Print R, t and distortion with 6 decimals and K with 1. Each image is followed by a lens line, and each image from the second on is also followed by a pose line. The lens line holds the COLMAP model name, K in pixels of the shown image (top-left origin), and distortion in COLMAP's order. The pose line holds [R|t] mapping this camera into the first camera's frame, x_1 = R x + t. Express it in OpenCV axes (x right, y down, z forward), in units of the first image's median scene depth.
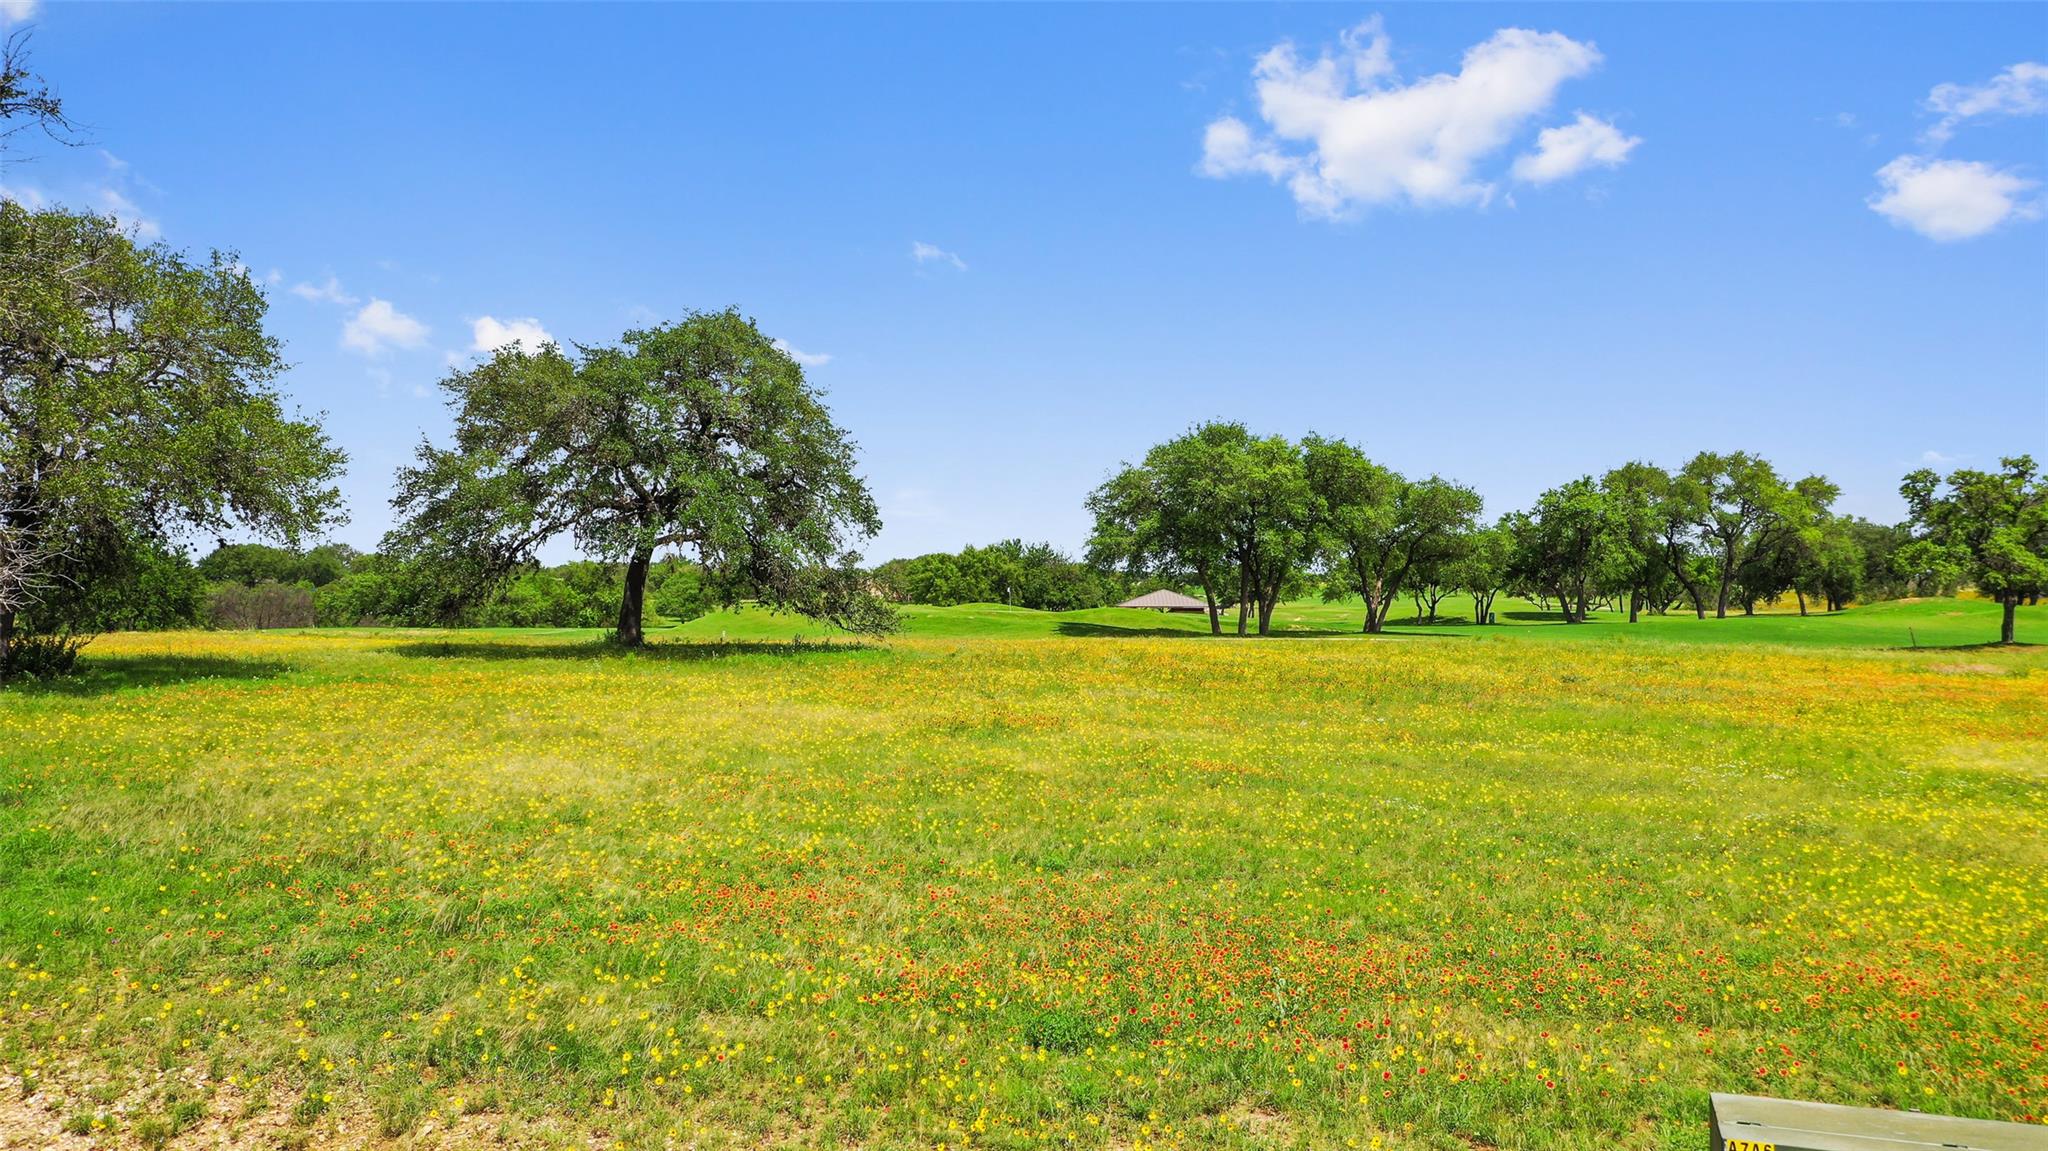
lens RADIAL K [[1594.7, 0, 1024.0], [0, 1594.7, 575.5], [0, 0, 1]] dist [0.025761, 0.007990]
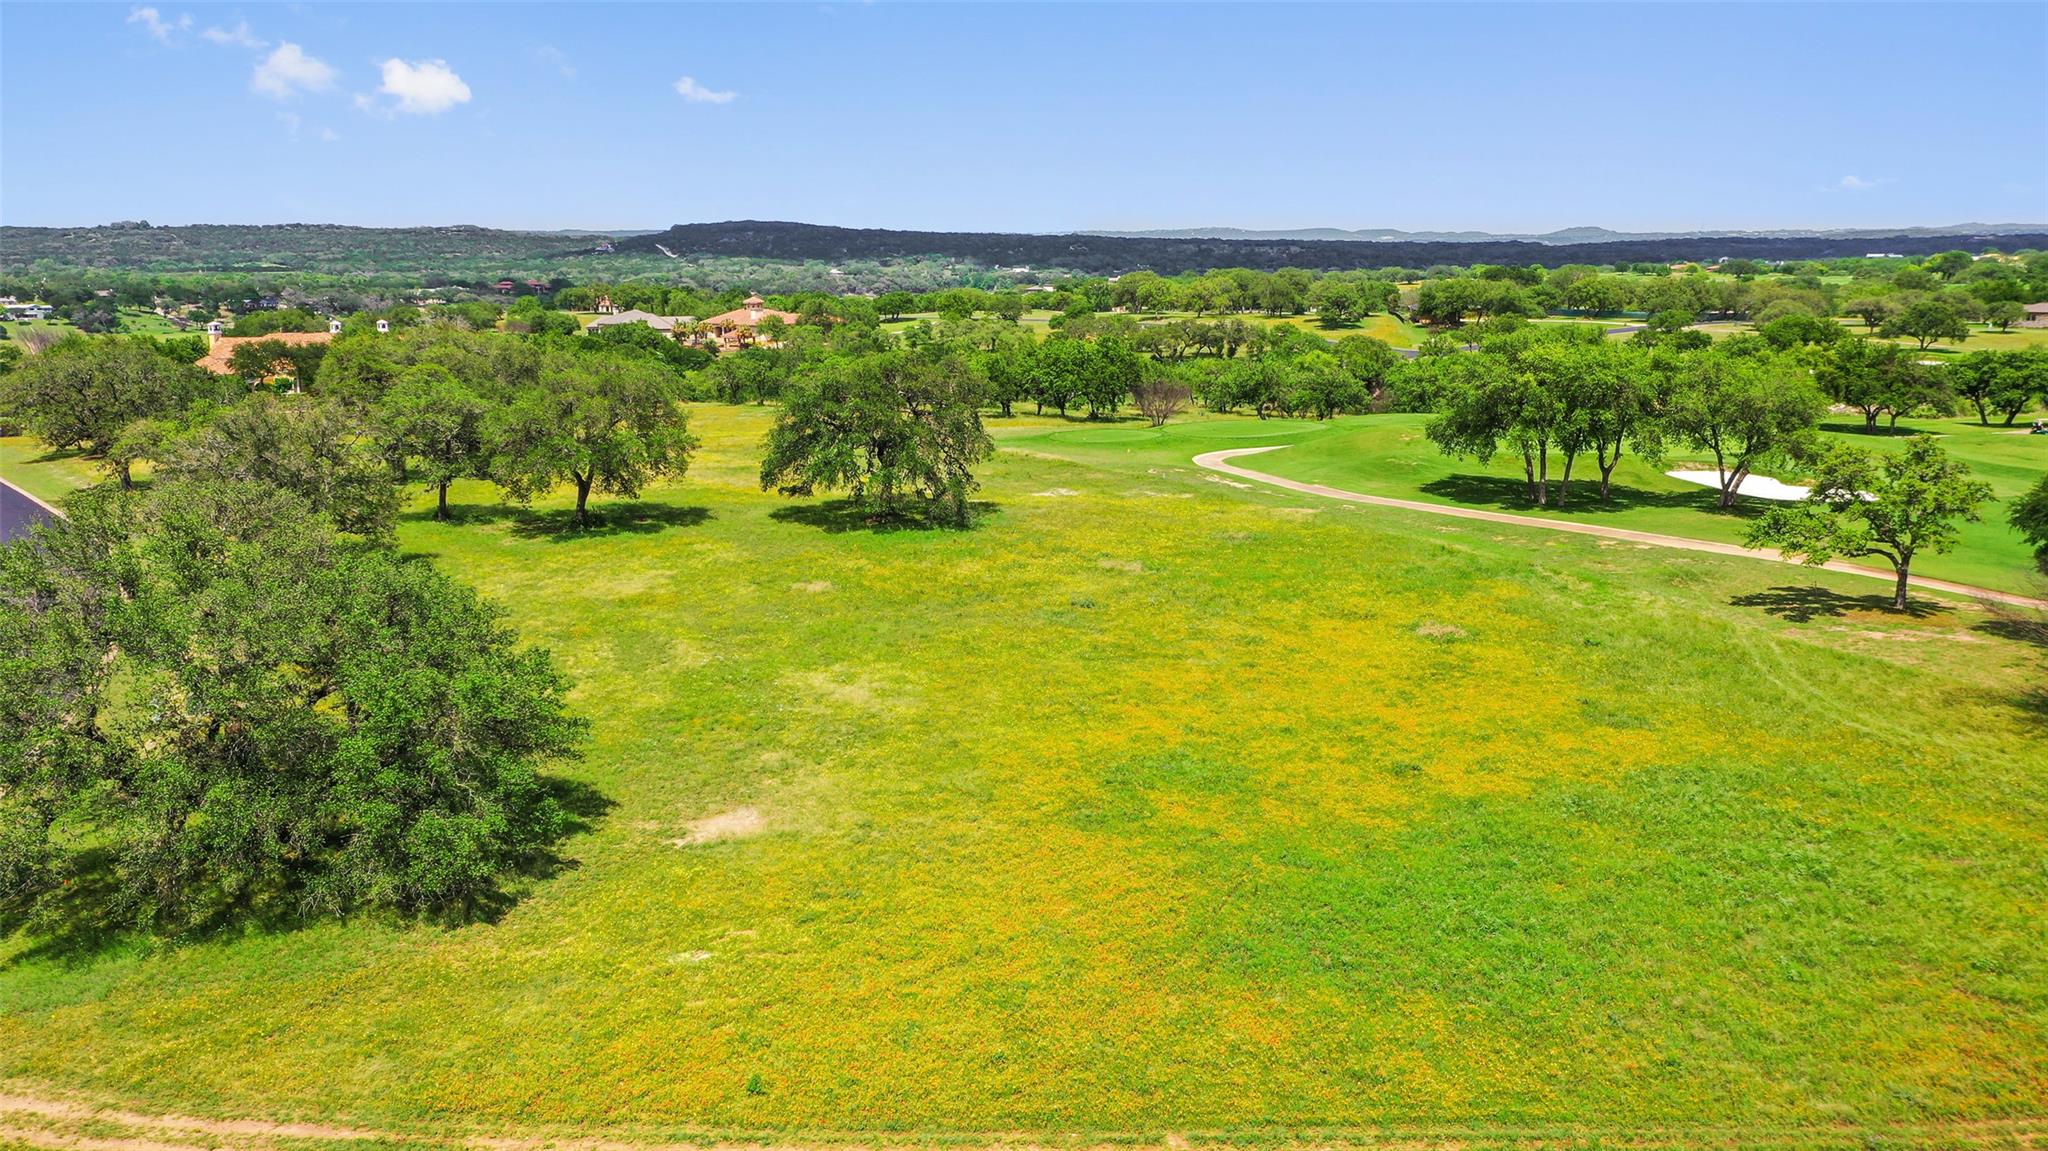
lens RADIAL K [[1672.4, 0, 1024.0], [0, 1672.4, 575.5], [0, 0, 1]] dist [0.033230, 0.003325]
pose [[0.655959, 0.131802, -0.743200, 0.854311], [0.018058, 0.981614, 0.190021, -0.161875], [0.754581, -0.138067, 0.641518, -0.121648]]
